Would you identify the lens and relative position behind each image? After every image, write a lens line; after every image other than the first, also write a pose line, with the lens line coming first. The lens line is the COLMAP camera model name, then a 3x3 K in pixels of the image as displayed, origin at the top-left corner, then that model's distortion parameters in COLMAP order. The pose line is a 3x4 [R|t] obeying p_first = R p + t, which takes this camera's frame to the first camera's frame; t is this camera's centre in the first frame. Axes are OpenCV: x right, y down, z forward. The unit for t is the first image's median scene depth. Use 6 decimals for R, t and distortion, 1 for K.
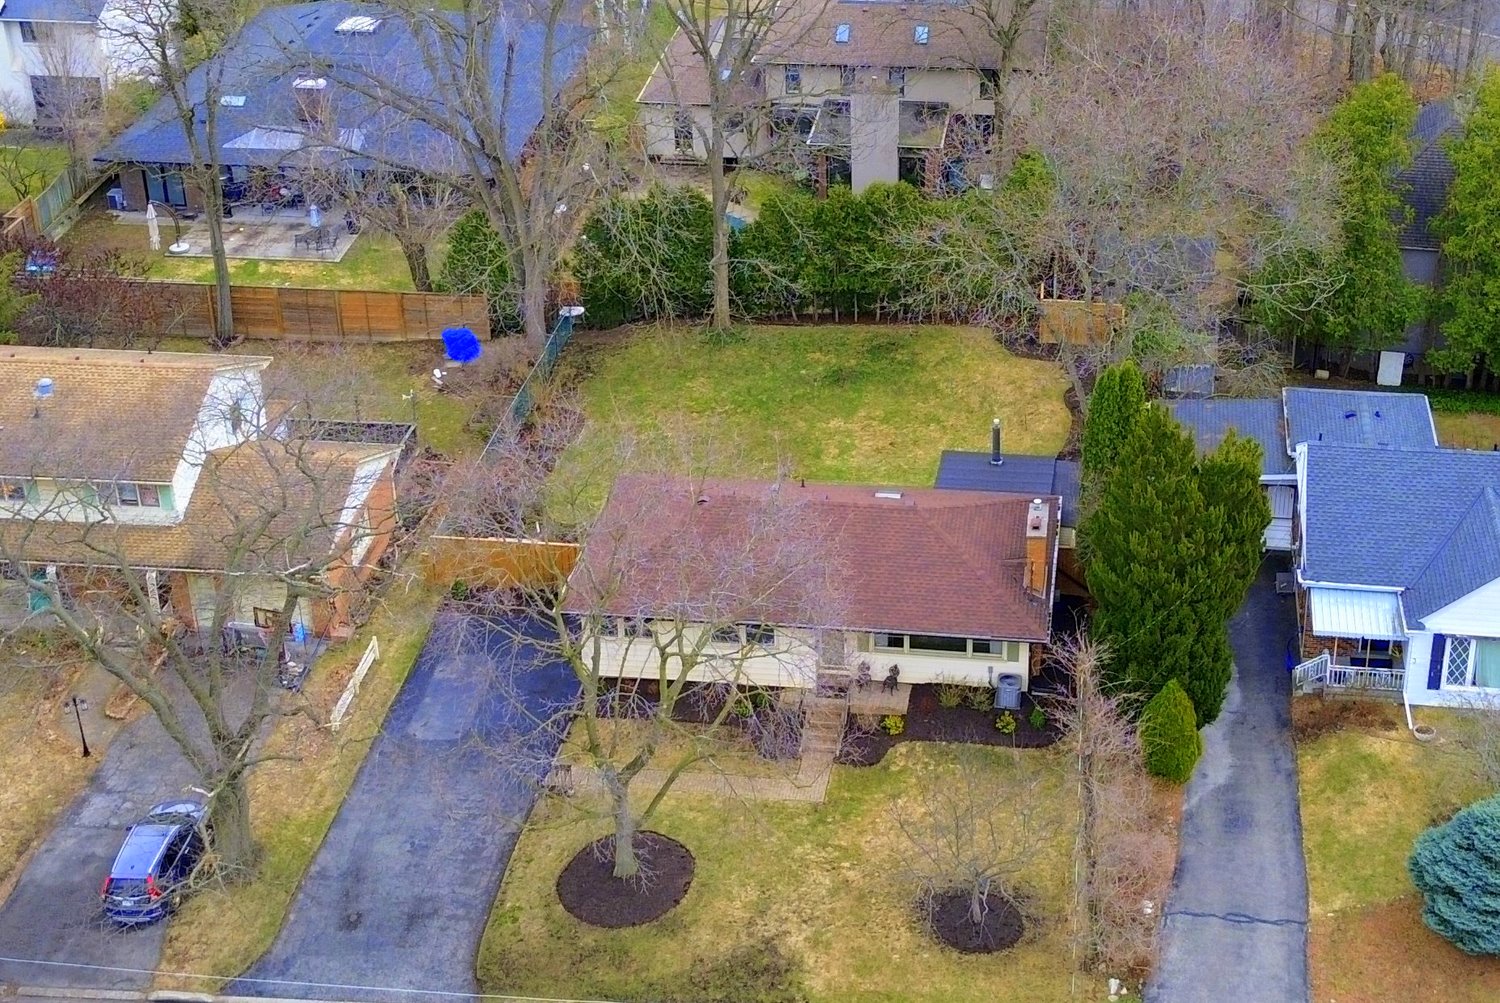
lens RADIAL K [[2314.2, 0, 885.5], [0, 2314.2, 427.1], [0, 0, 1]] dist [0.182746, -0.470890]
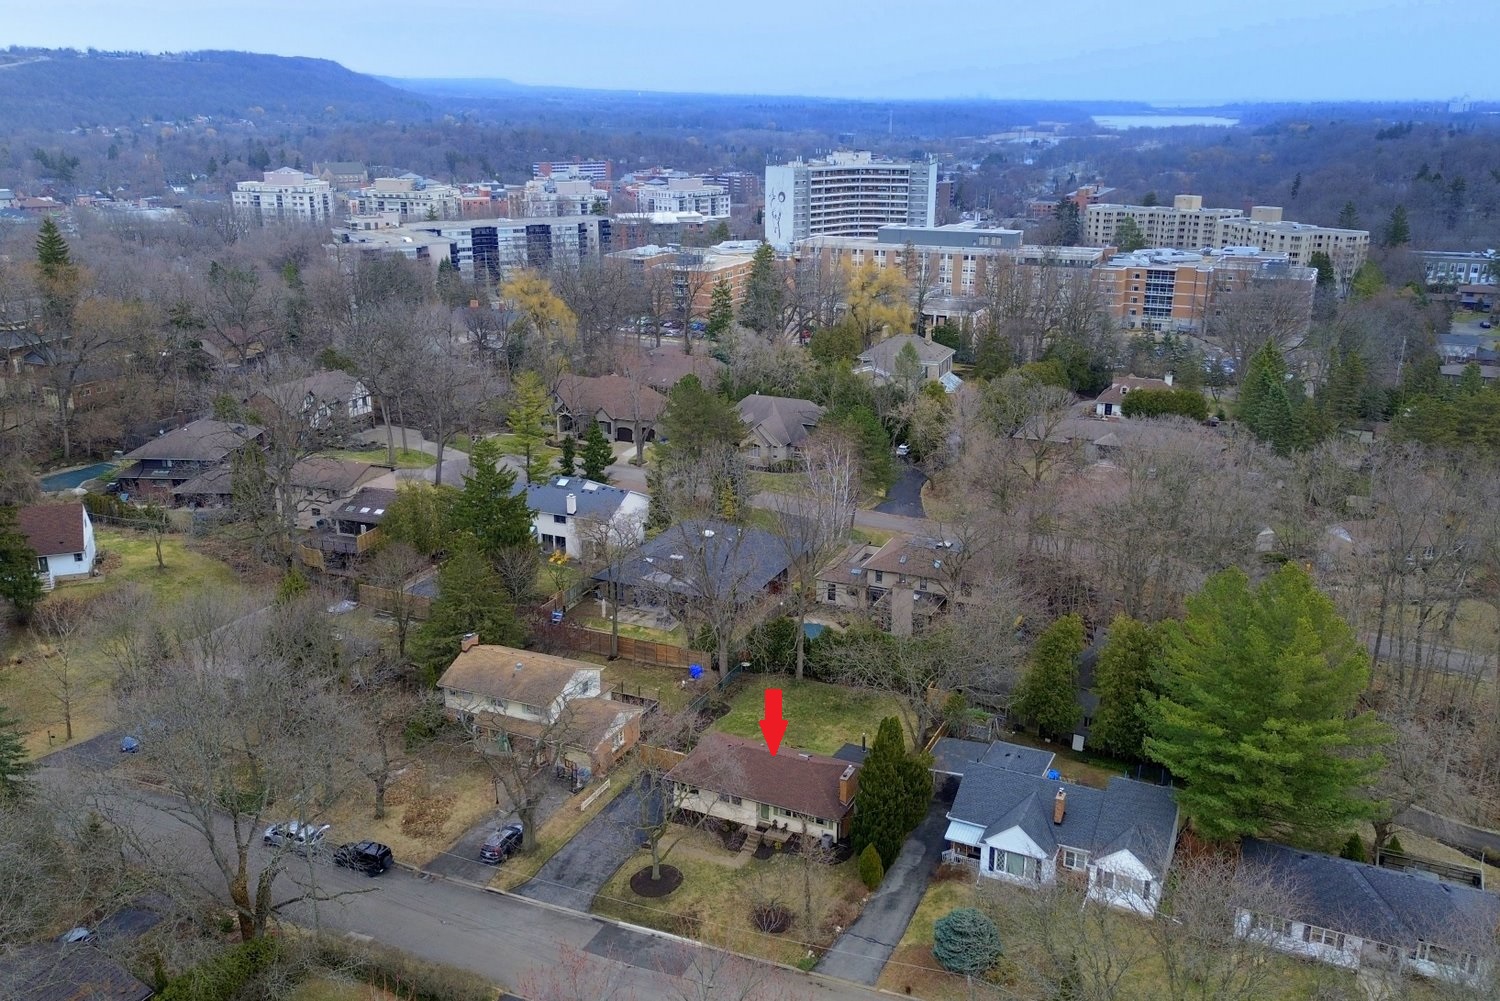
lens RADIAL K [[1333.4, 0, 750.0], [0, 1333.4, 500.5], [0, 0, 1]] dist [0.101951, -0.003046]
pose [[0.946866, 0.100948, -0.305375, 0.394691], [-0.151334, 0.977632, -0.146060, -0.021933], [0.283800, 0.184513, 0.940964, -0.470778]]
